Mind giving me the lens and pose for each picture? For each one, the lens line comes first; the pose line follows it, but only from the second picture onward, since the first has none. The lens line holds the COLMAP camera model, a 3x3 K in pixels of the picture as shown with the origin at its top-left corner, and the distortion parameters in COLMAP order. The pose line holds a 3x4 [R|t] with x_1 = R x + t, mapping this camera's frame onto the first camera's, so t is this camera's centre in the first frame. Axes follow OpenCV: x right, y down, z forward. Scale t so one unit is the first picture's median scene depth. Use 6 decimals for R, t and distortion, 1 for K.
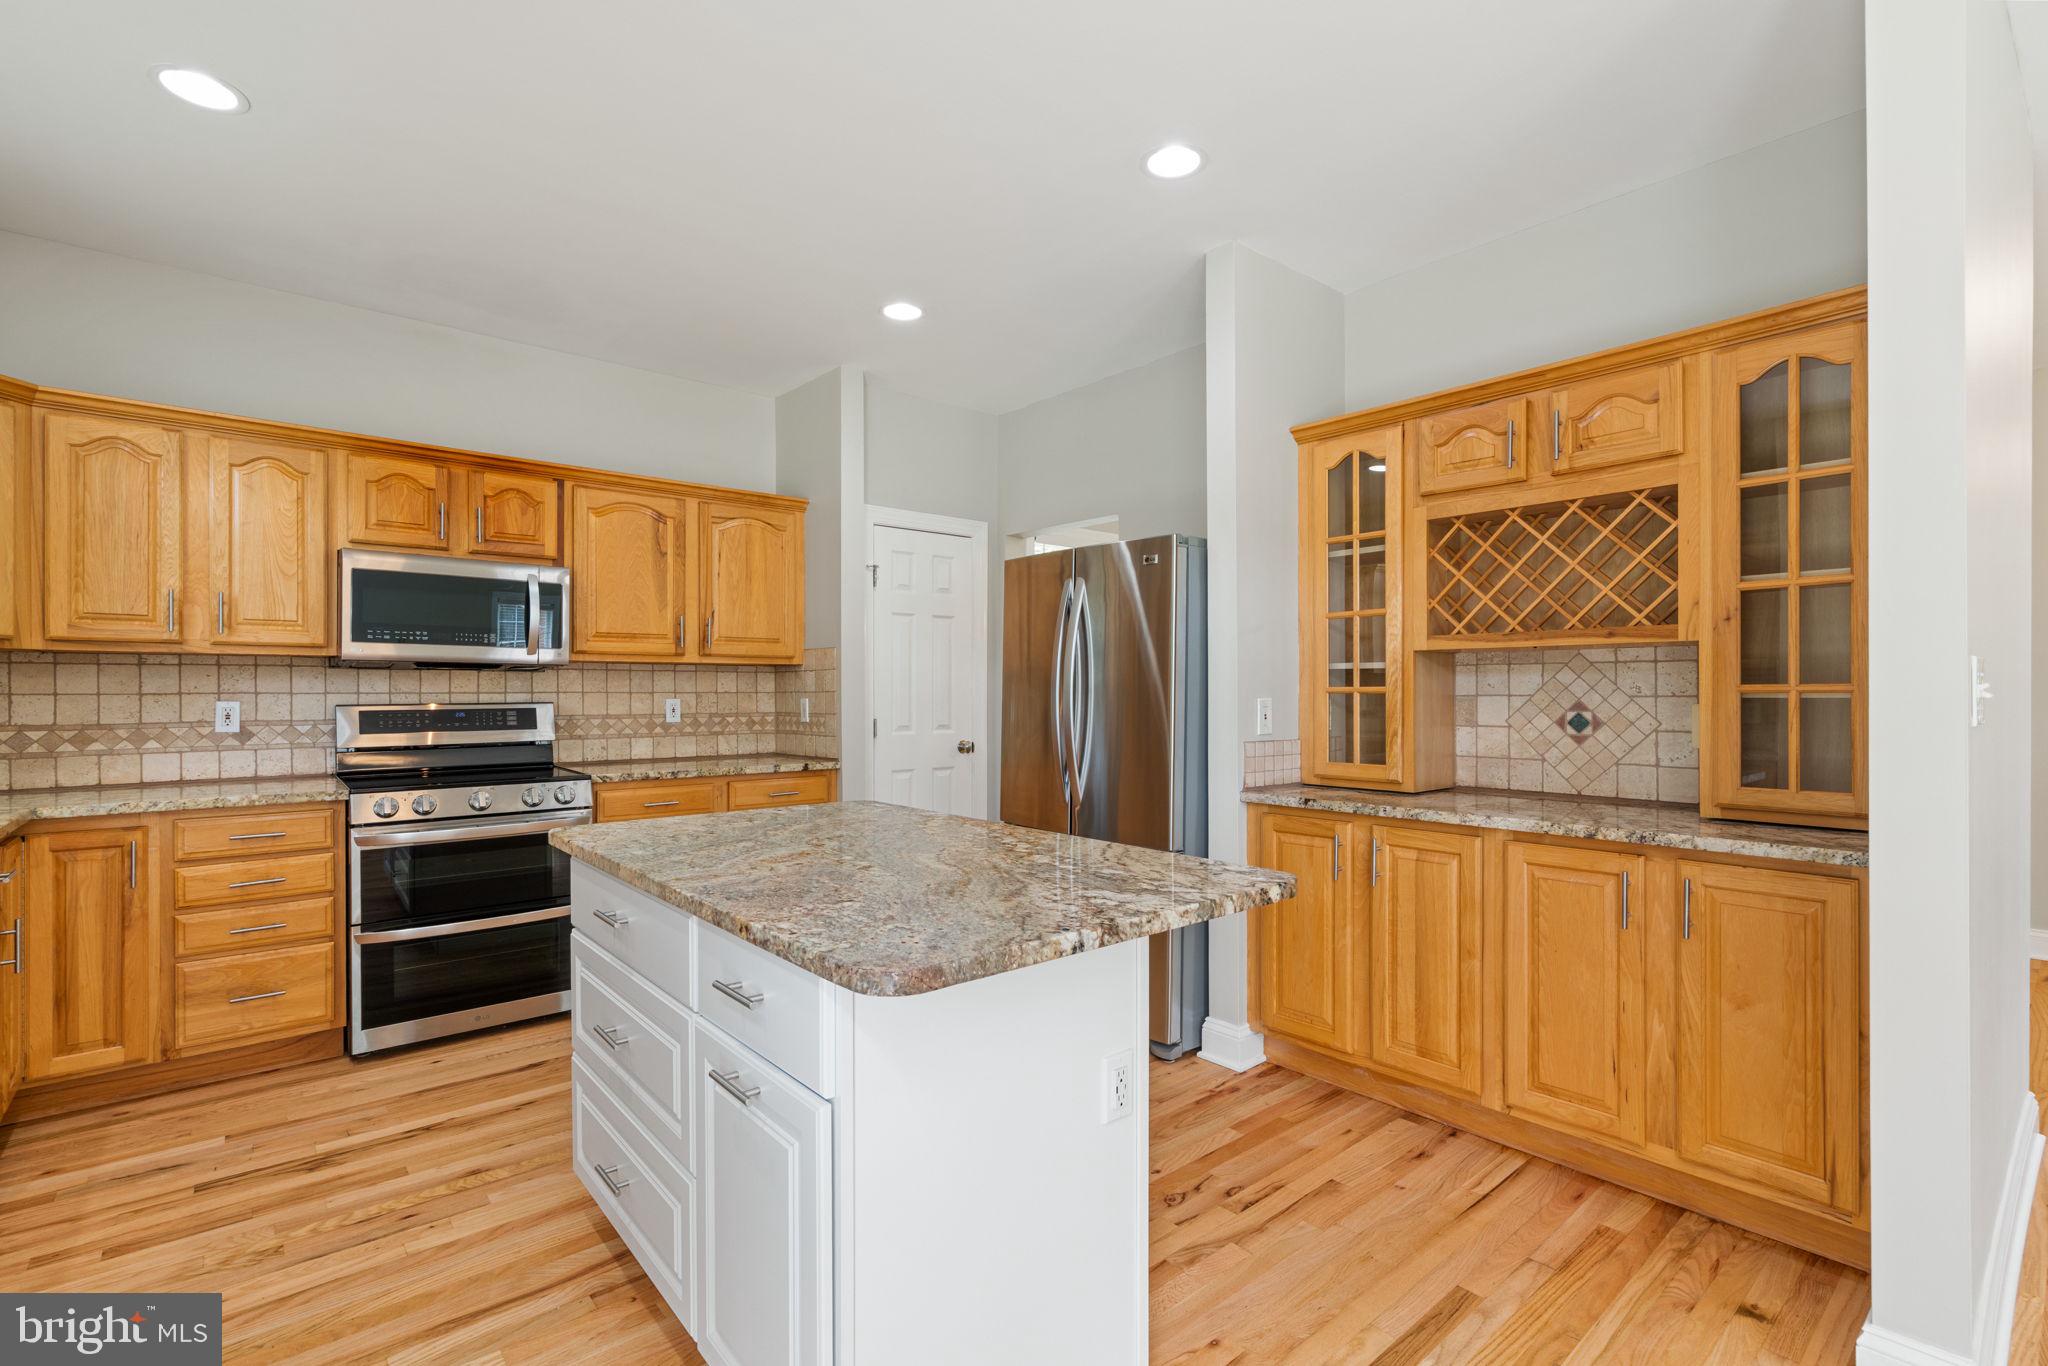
lens RADIAL K [[927.4, 0, 1015.3], [0, 927.4, 693.1], [0, 0, 1]] dist [-0.002372, 0.001396]
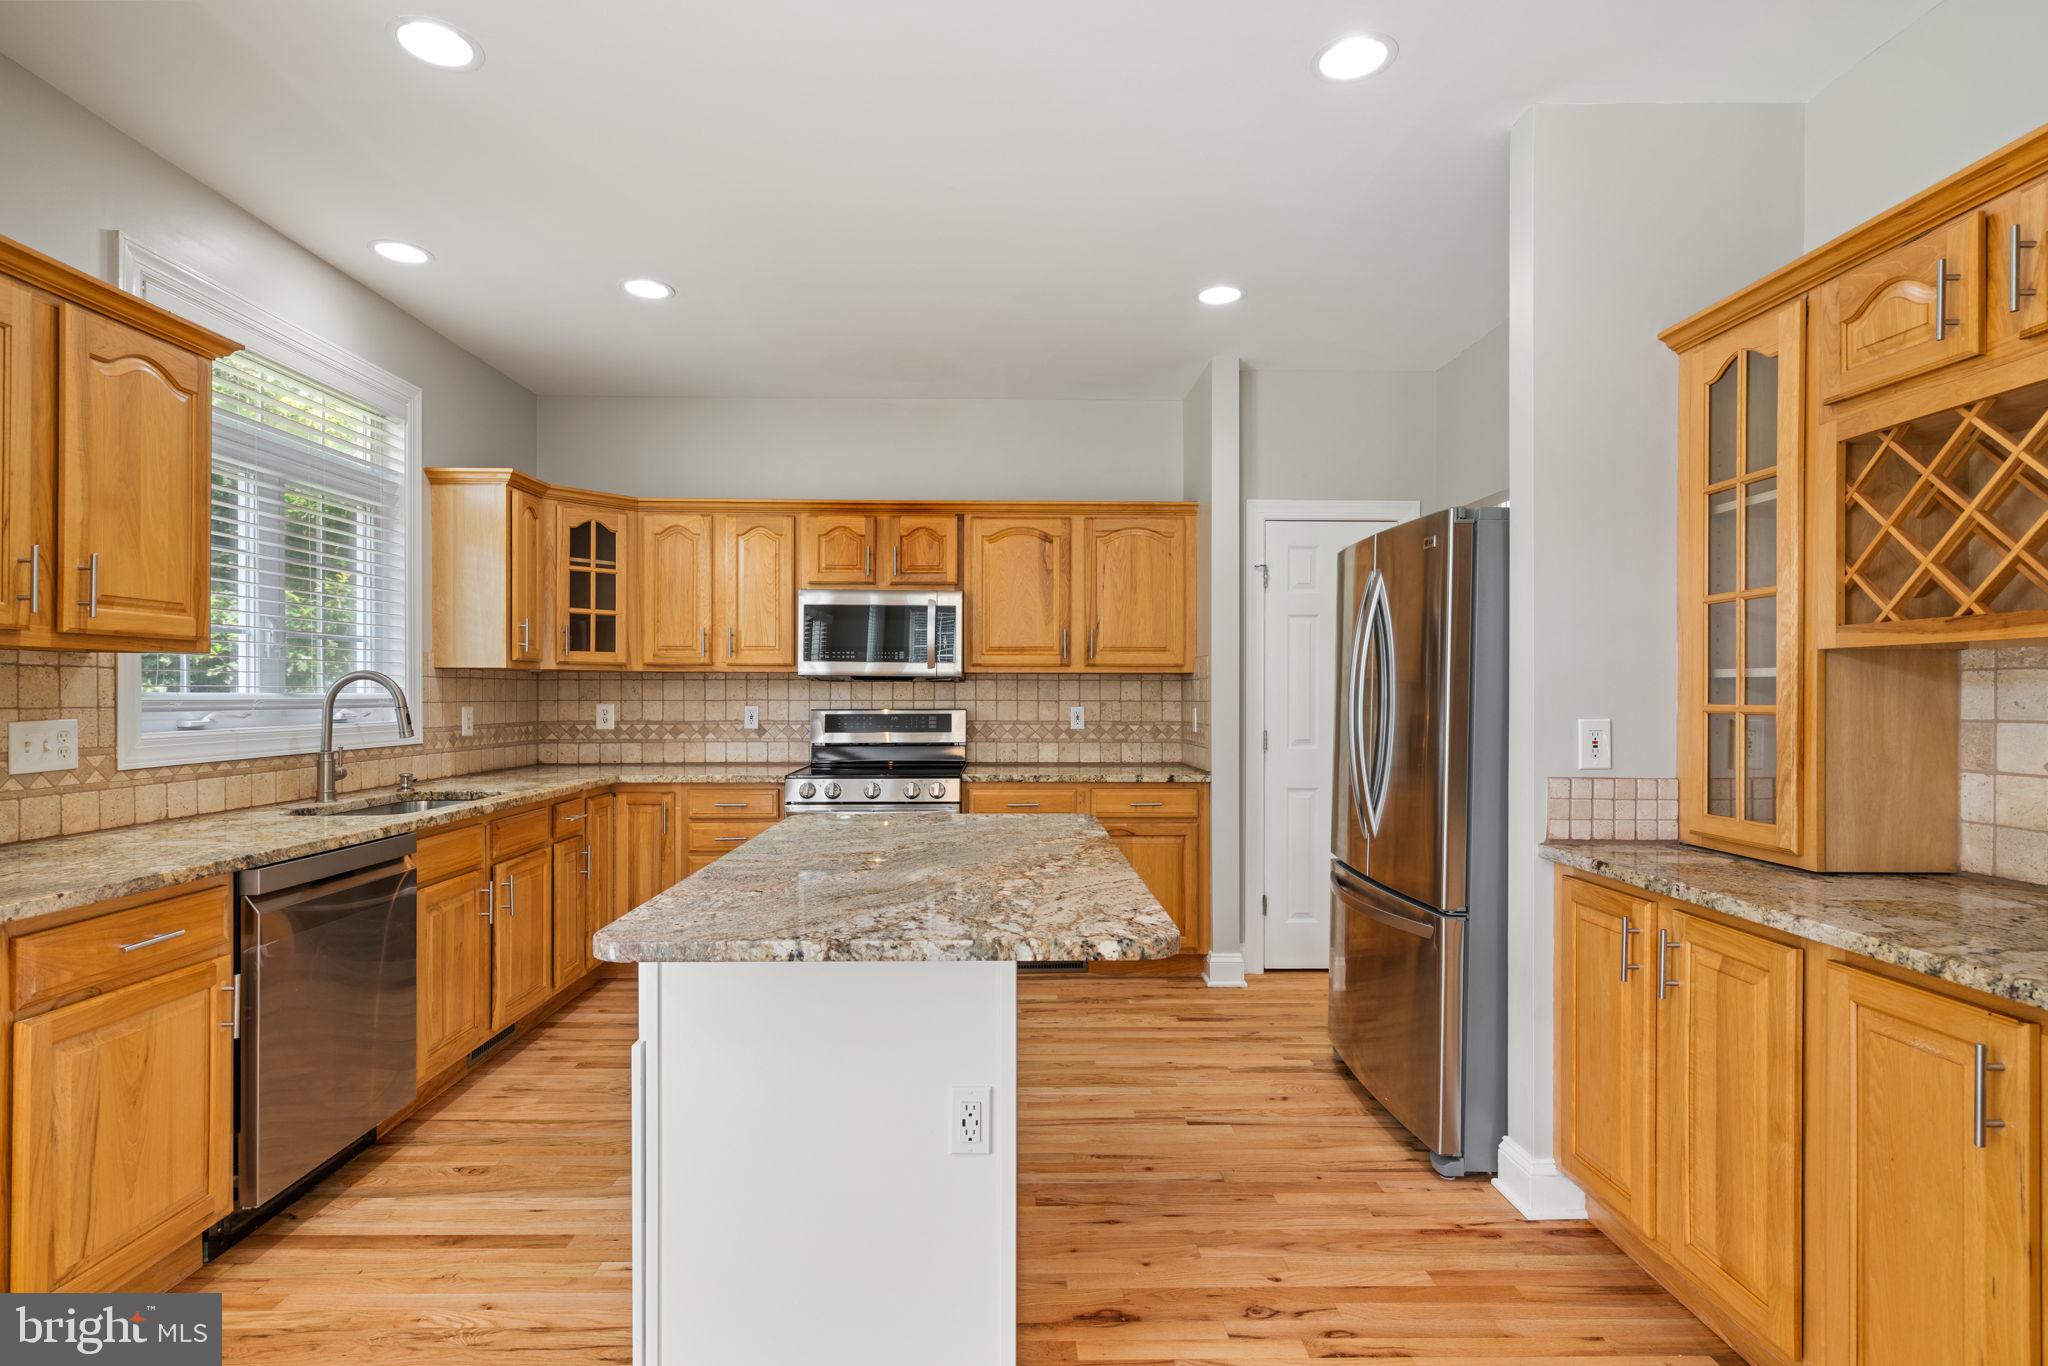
lens RADIAL K [[997.5, 0, 1019.6], [0, 997.5, 696.6], [0, 0, 1]] dist [-0.003733, 0.008119]
pose [[0.775193, 0.005437, -0.631702, 0.402119], [-0.004323, 0.999985, 0.003301, -0.011989], [0.631710, 0.000172, 0.775205, 0.110355]]
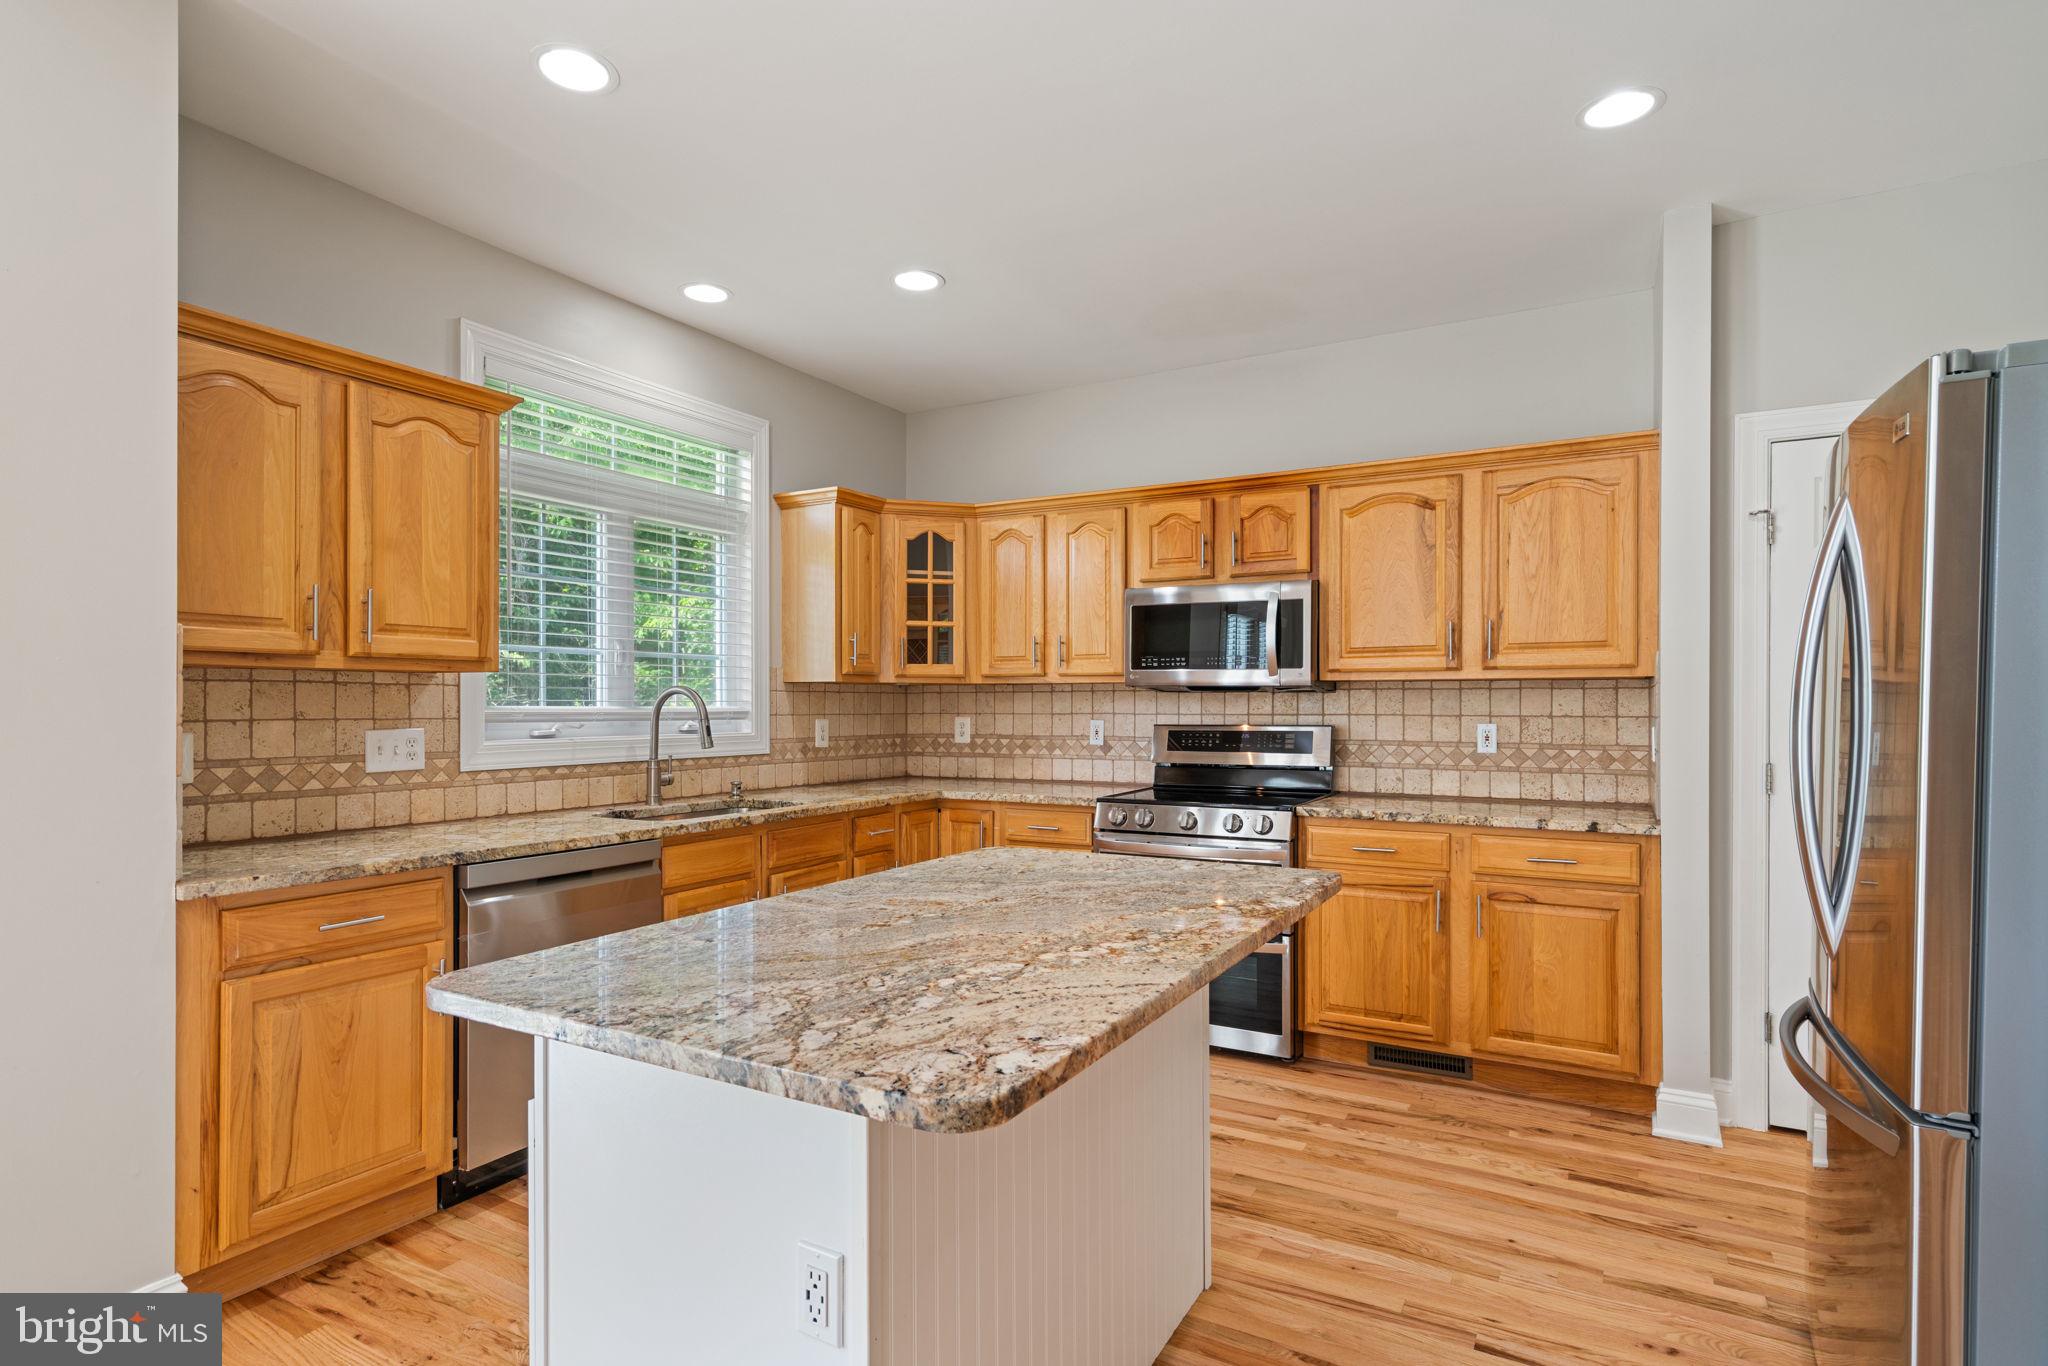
lens RADIAL K [[1040.8, 0, 1021.3], [0, 1040.8, 709.1], [0, 0, 1]] dist [-0.003597, 0.011235]
pose [[0.344416, 0.005569, -0.938801, 0.450818], [-0.002923, 0.999984, 0.004860, -0.012977], [0.938813, 0.001071, 0.344427, 0.433011]]
